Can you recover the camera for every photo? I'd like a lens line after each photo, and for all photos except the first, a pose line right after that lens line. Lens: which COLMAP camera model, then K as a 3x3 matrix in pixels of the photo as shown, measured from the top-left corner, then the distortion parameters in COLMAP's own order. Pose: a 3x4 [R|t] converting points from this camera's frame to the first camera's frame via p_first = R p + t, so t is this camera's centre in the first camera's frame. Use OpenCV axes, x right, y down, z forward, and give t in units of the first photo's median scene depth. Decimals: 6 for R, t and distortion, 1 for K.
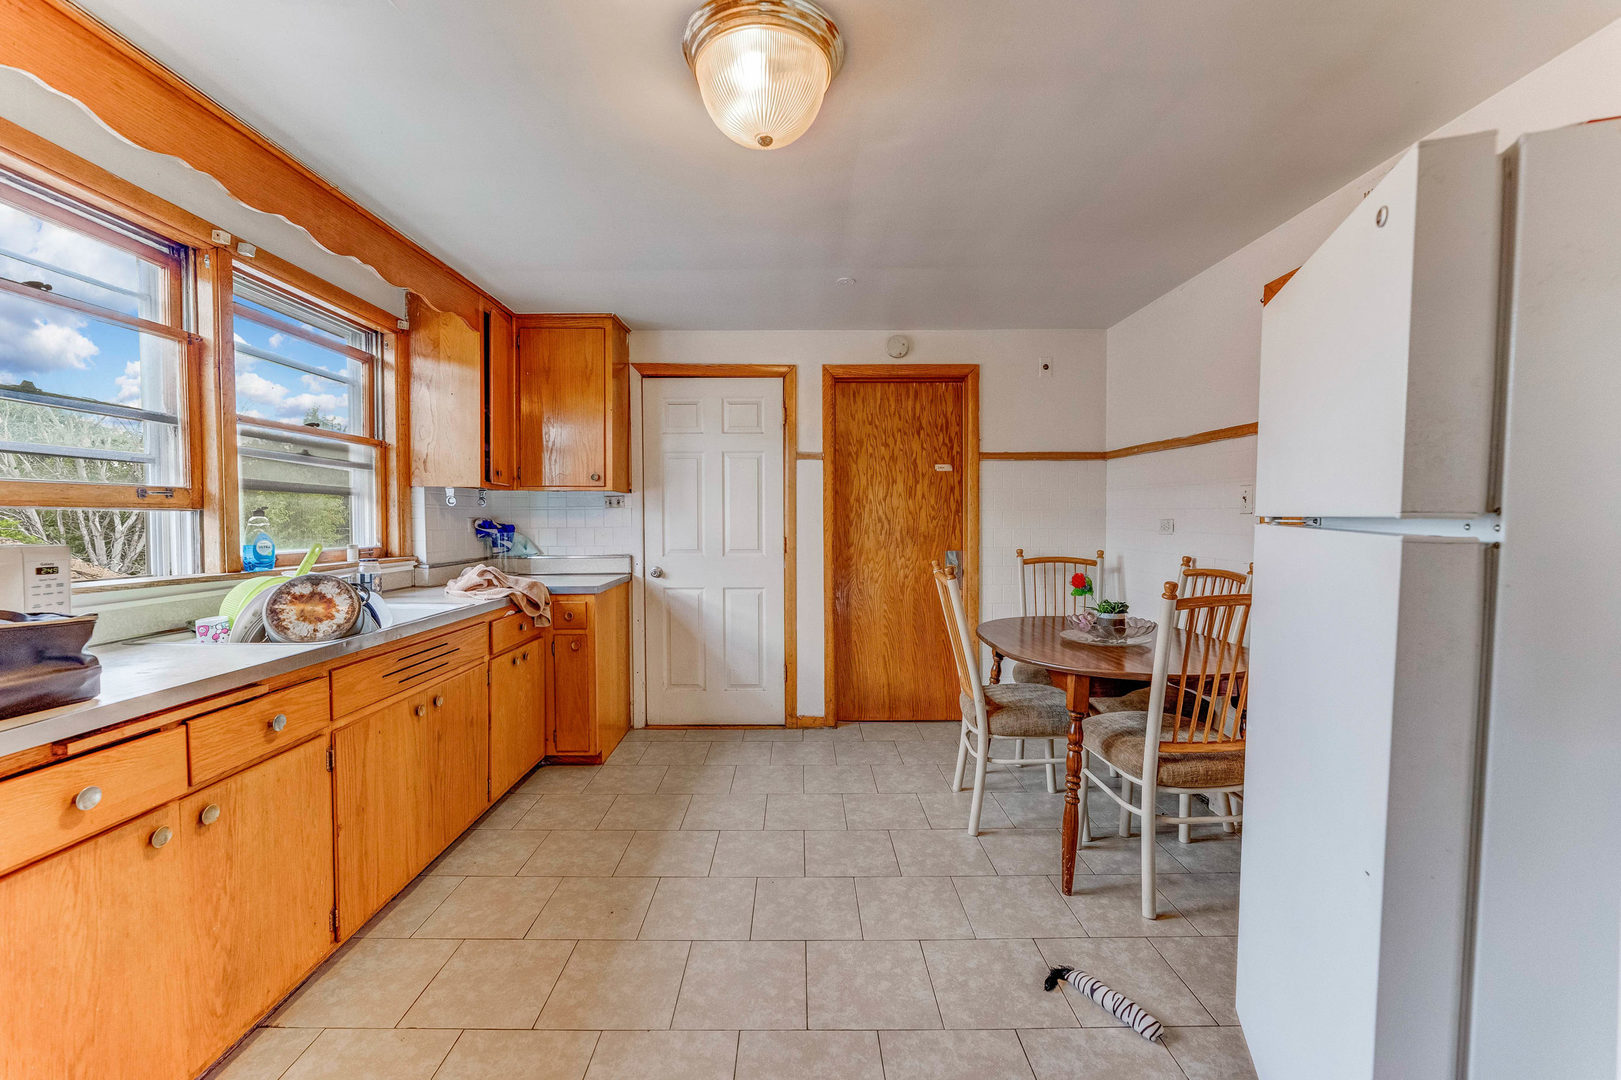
lens RADIAL K [[652.0, 0, 808.3], [0, 652.0, 537.2], [0, 0, 1]] dist [-0.000529, -0.000452]
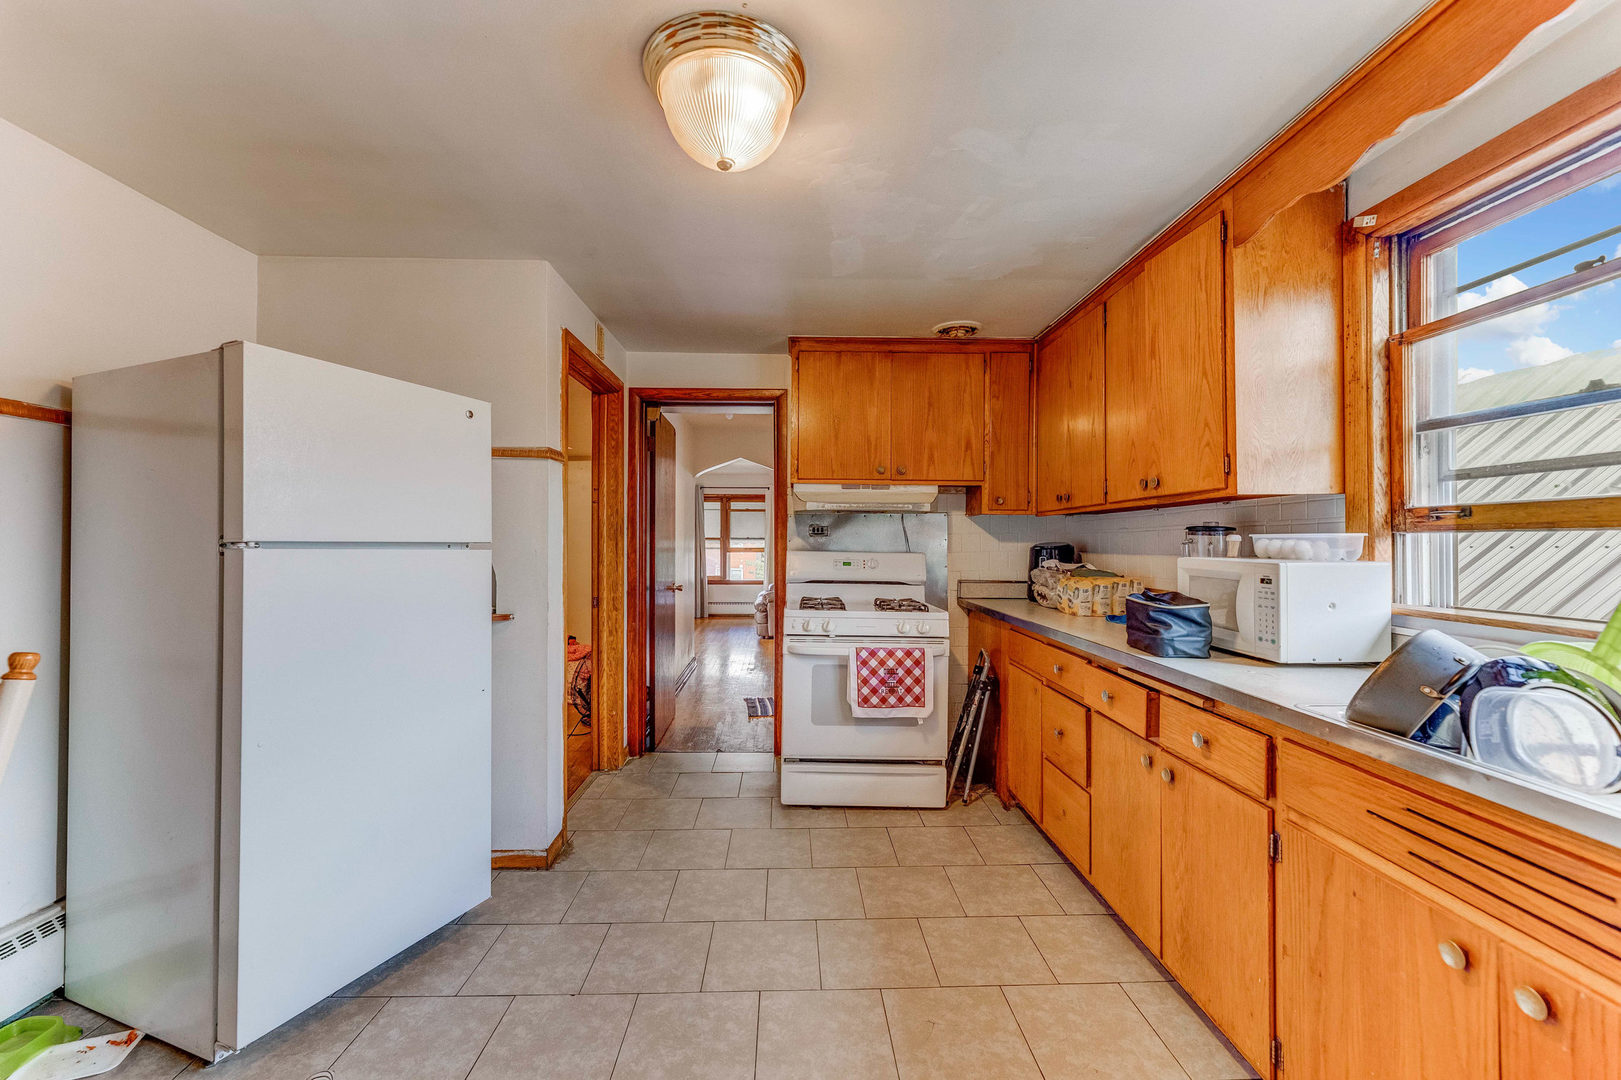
lens RADIAL K [[652.0, 0, 807.4], [0, 652.0, 536.2], [0, 0, 1]] dist [-0.000529, -0.000452]
pose [[-0.999627, 0.000438, -0.027303, -0.168639], [-0.000333, 0.999602, 0.028202, -0.070737], [0.027305, 0.028201, -0.999229, 2.075245]]
